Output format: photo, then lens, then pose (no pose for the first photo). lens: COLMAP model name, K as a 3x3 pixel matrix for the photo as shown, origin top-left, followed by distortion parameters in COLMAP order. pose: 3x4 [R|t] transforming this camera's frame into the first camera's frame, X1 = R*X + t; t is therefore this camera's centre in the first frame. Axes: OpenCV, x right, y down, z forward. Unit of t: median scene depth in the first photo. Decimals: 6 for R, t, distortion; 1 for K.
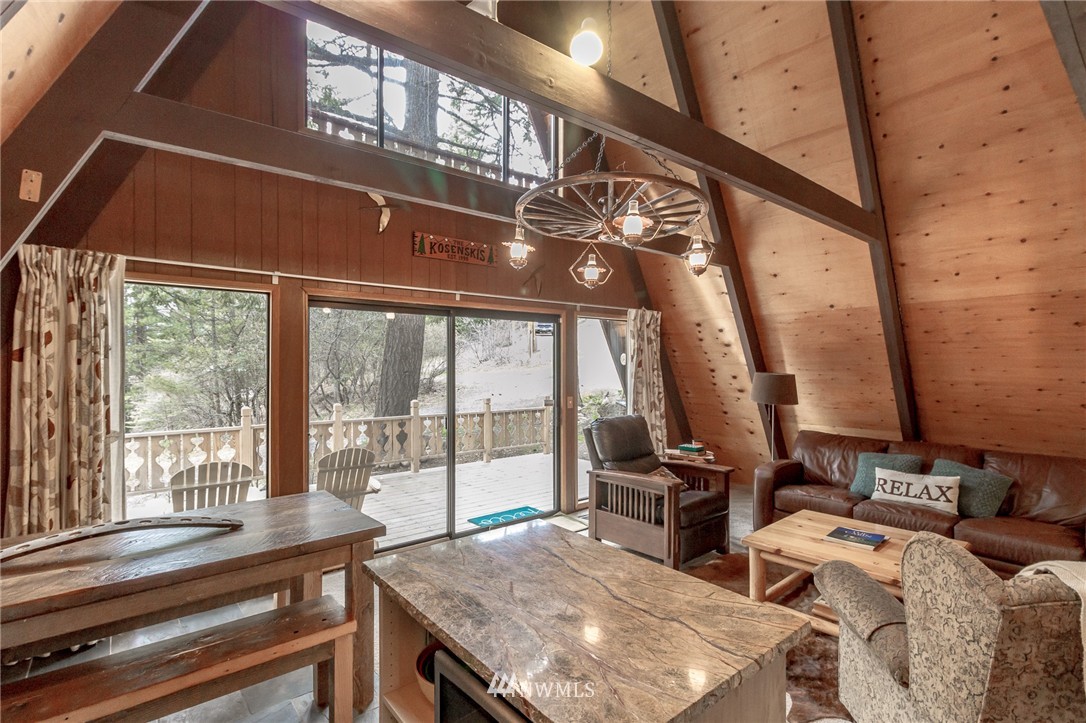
lens RADIAL K [[500.4, 0, 543.0], [0, 500.4, 361.5], [0, 0, 1]] dist [0.001405, 0.000333]
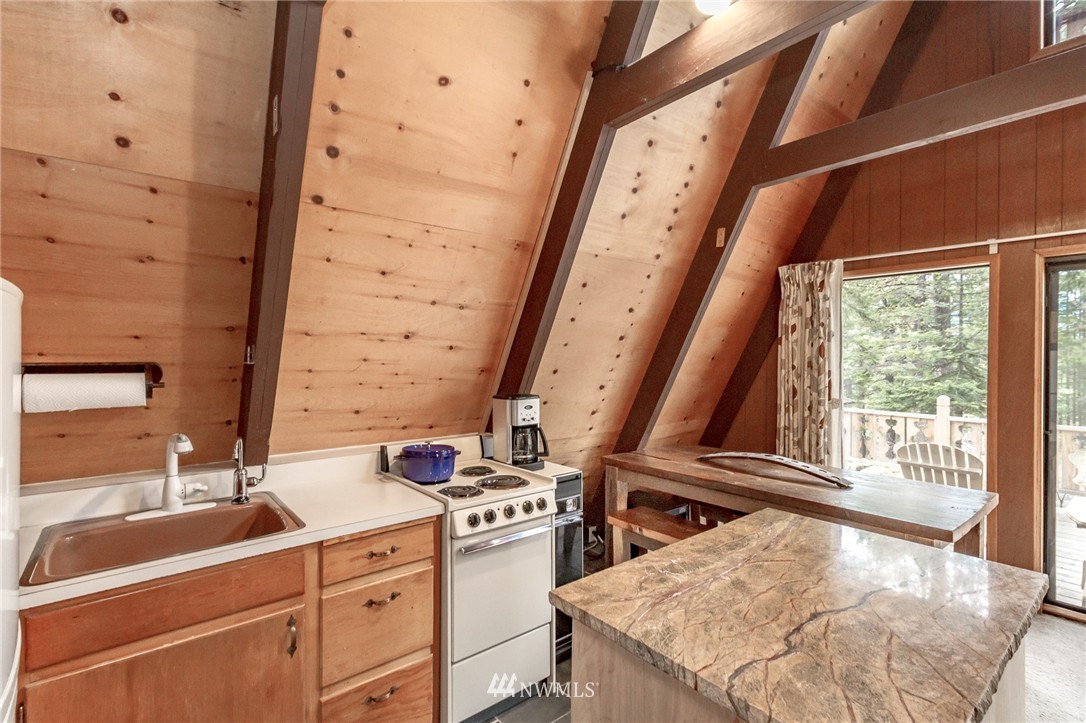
lens RADIAL K [[500.4, 0, 543.0], [0, 500.4, 361.5], [0, 0, 1]] dist [0.001405, 0.000333]
pose [[0.020931, 0.013006, -0.999696, 0.416998], [0.005426, 0.999899, 0.013122, 0.023743], [0.999766, -0.005699, 0.020859, 0.243816]]
